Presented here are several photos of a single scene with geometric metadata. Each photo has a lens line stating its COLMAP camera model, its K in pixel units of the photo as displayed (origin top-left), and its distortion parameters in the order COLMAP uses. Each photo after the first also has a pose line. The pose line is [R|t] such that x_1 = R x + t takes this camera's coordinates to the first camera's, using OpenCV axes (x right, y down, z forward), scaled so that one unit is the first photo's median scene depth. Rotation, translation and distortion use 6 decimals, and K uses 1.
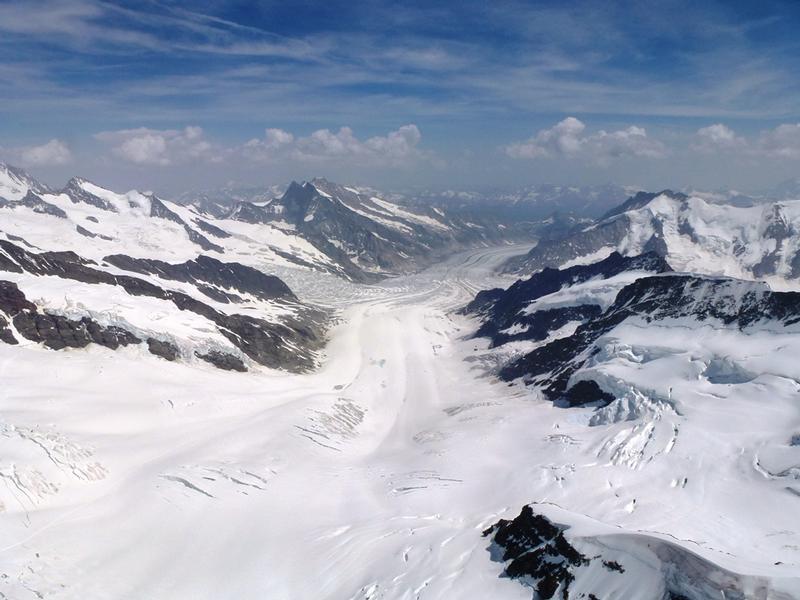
lens RADIAL K [[568.6, 0, 400.0], [0, 568.6, 300.0], [0, 0, 1]] dist [-0.073036, 0.024597]
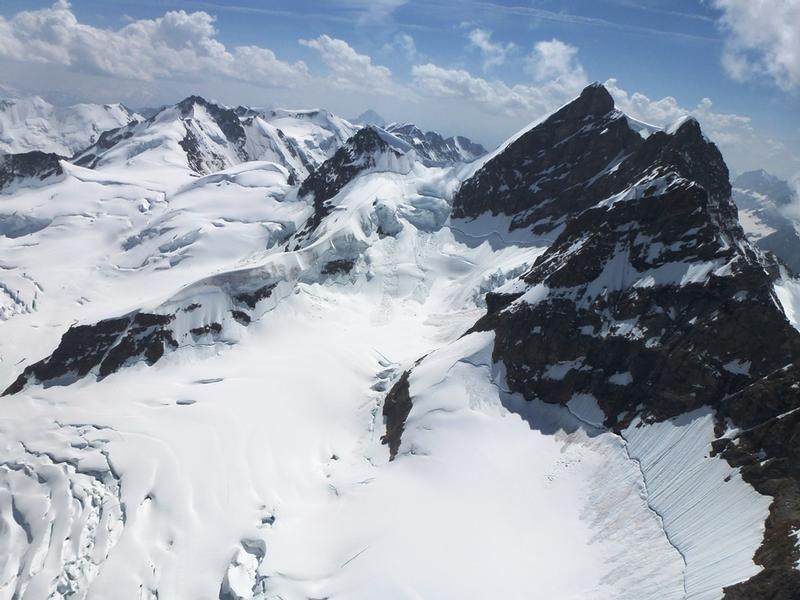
lens RADIAL K [[568.6, 0, 400.0], [0, 568.6, 300.0], [0, 0, 1]] dist [-0.073036, 0.024597]
pose [[0.054875, -0.299542, 0.952504, -0.924341], [0.120971, 0.948909, 0.291442, 0.073645], [-0.991138, 0.099233, 0.088308, 0.270455]]
